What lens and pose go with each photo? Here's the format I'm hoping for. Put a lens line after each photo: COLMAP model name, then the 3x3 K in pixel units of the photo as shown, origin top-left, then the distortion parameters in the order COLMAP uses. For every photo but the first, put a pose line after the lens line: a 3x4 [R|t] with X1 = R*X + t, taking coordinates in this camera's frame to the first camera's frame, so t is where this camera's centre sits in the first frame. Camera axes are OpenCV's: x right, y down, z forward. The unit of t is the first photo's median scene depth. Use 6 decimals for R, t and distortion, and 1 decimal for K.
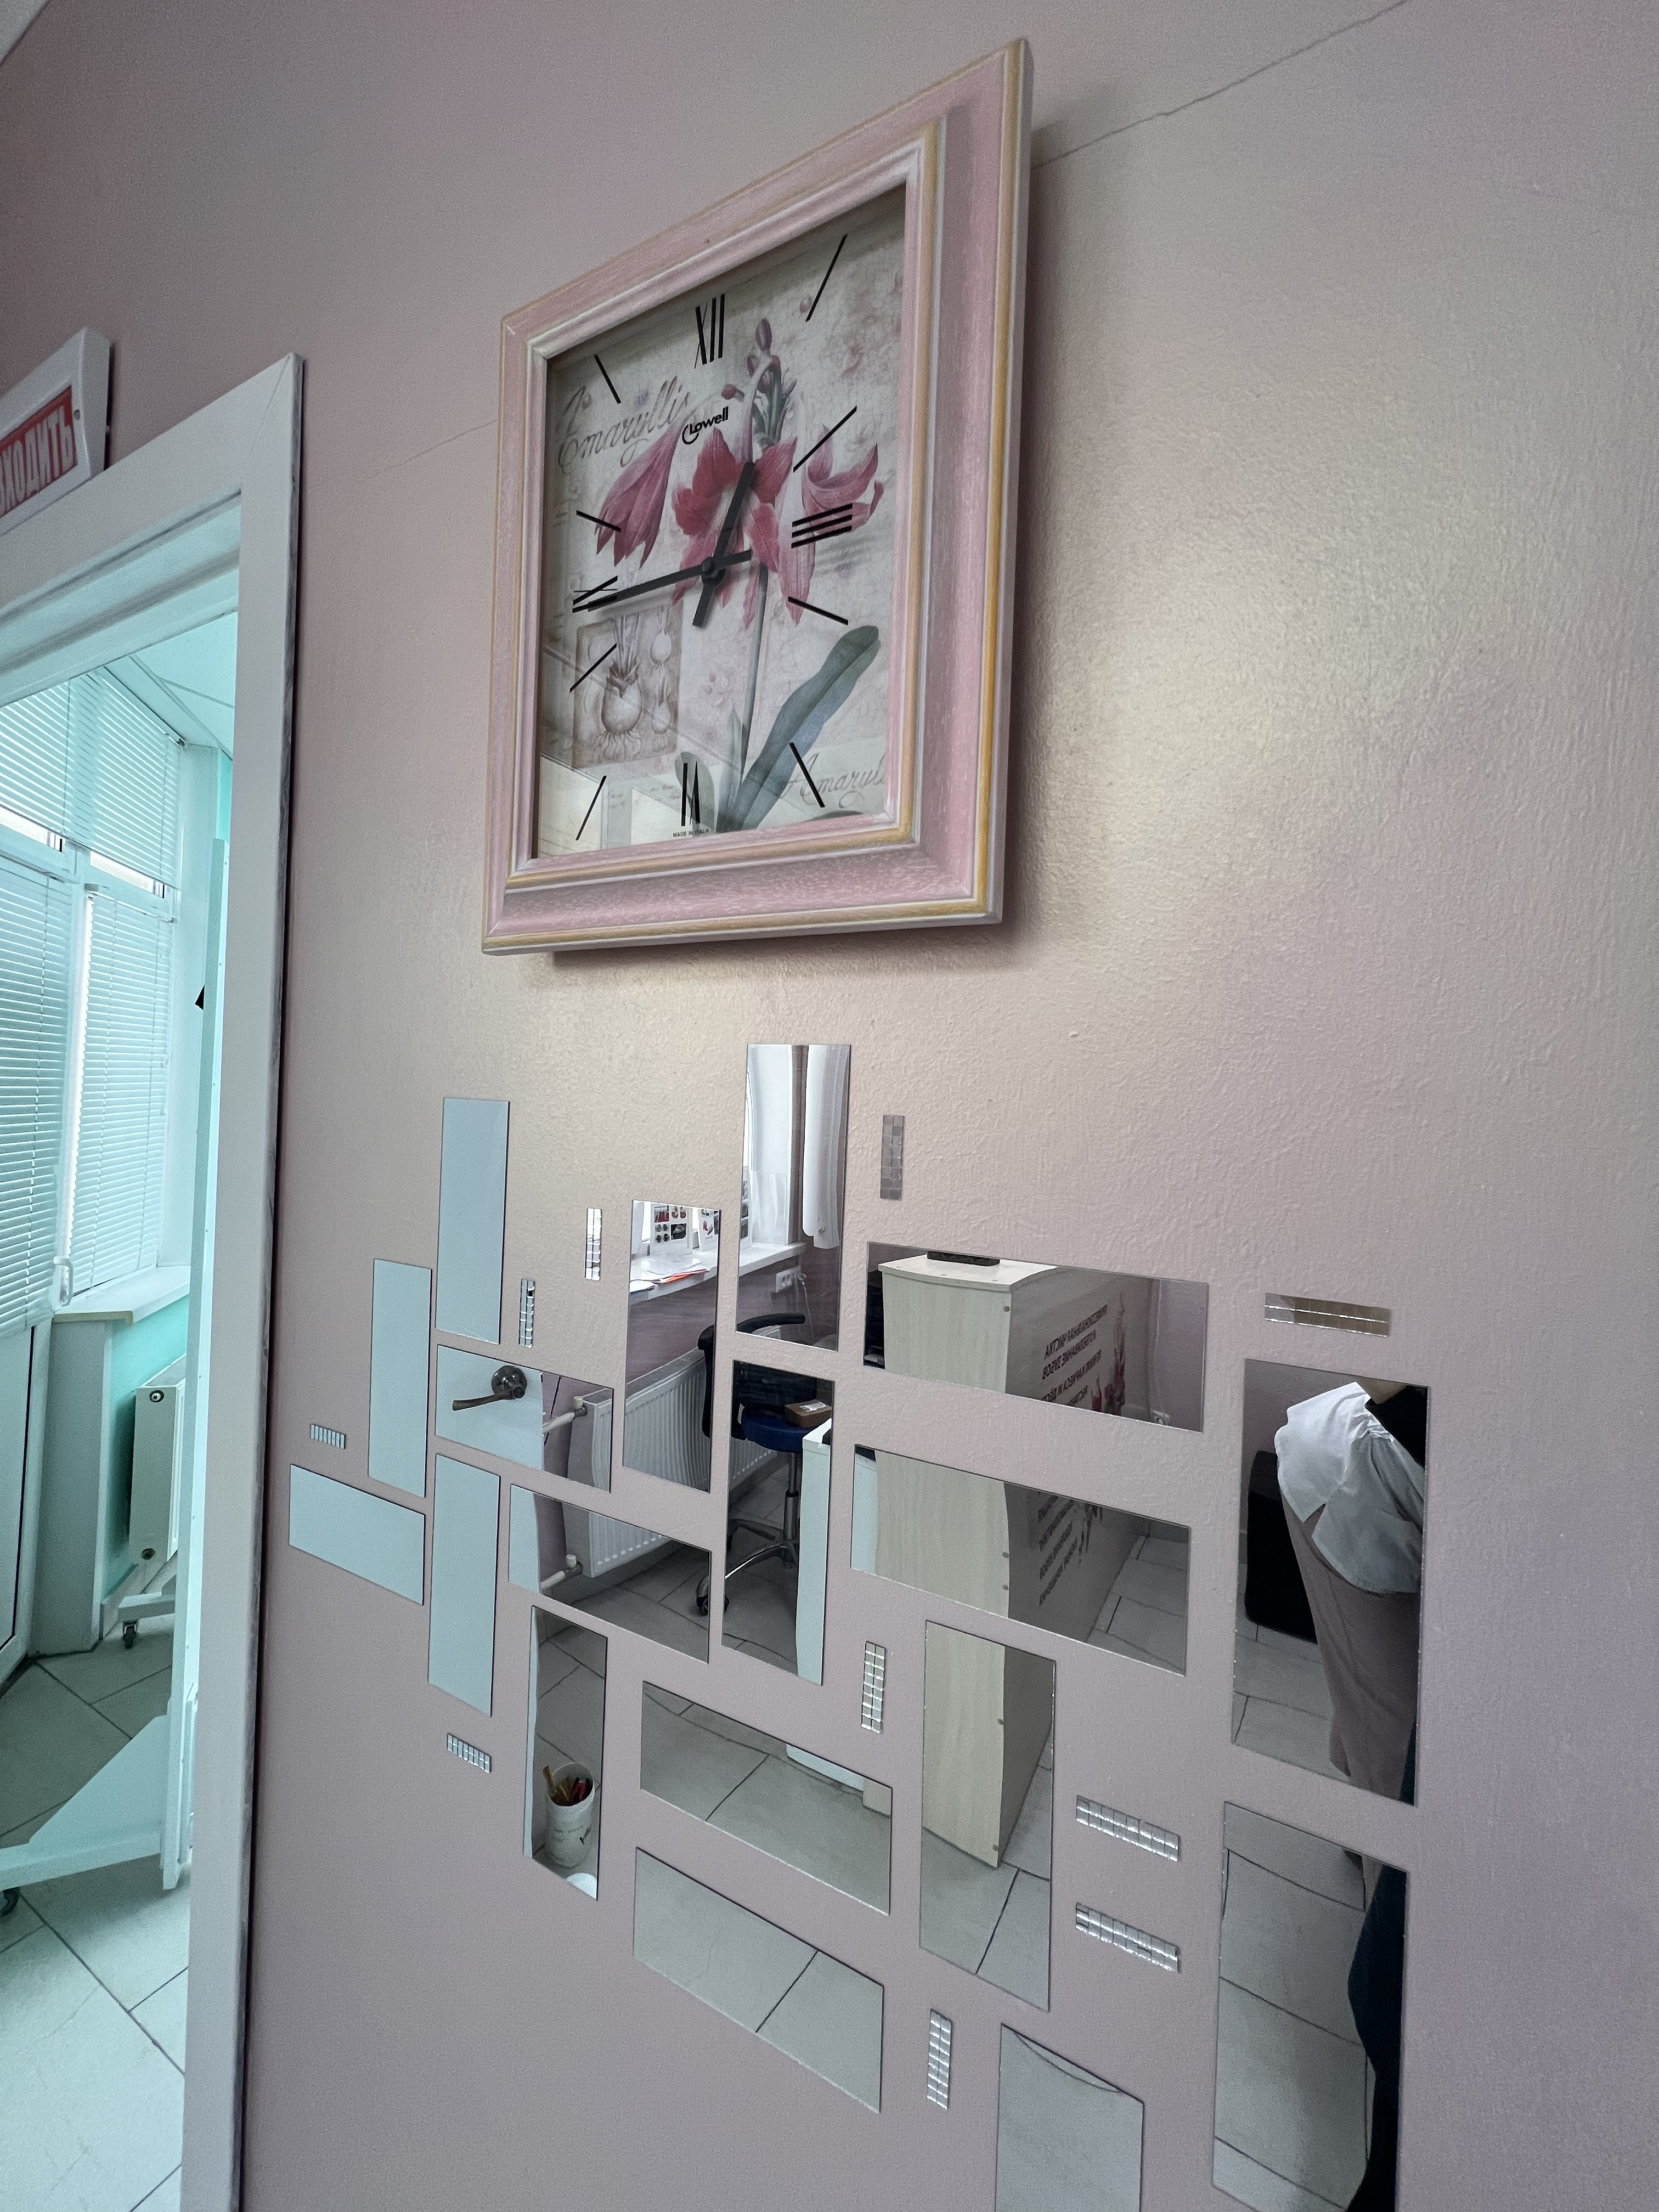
lens RADIAL K [[881.7, 0, 829.8], [0, 881.7, 1097.6], [0, 0, 1]] dist [0.000956, 0.000004]
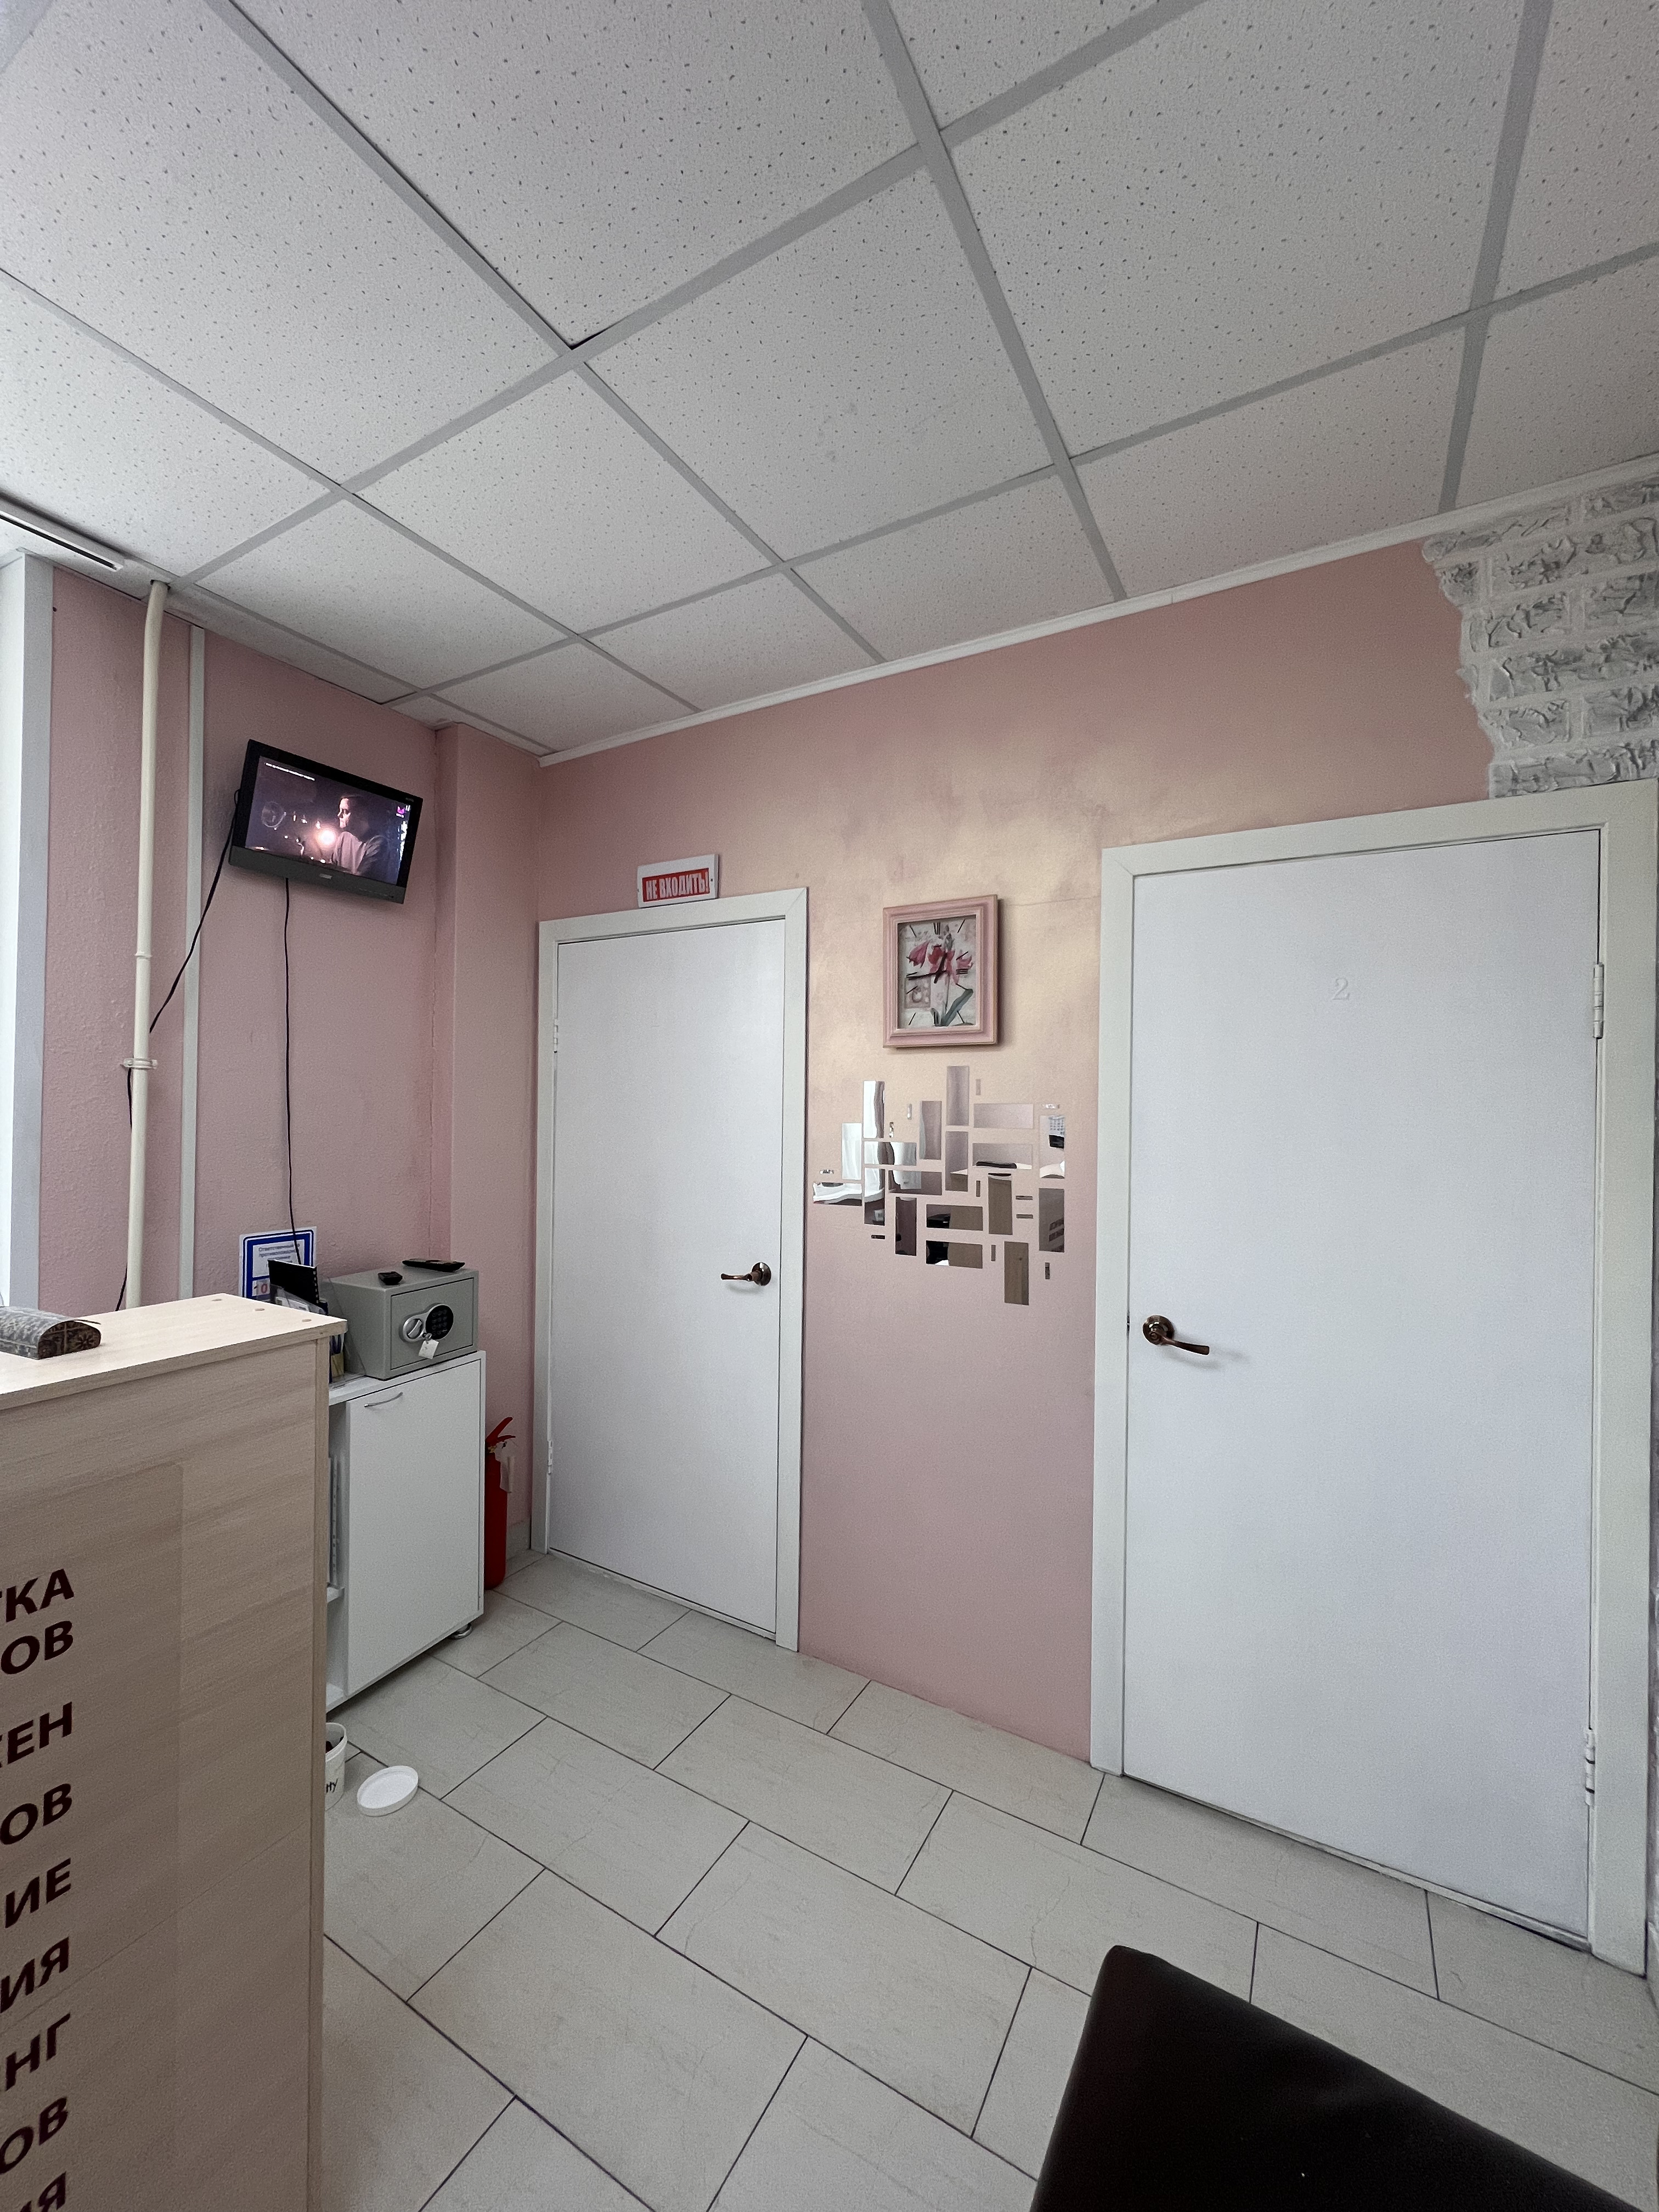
lens RADIAL K [[881.7, 0, 826.5], [0, 881.7, 1106.0], [0, 0, 1]] dist [0.000956, 0.000004]
pose [[0.998927, -0.037730, -0.026873, -0.669466], [0.037779, 0.999285, 0.001326, 0.134818], [0.026804, -0.002340, 0.999638, -4.100762]]
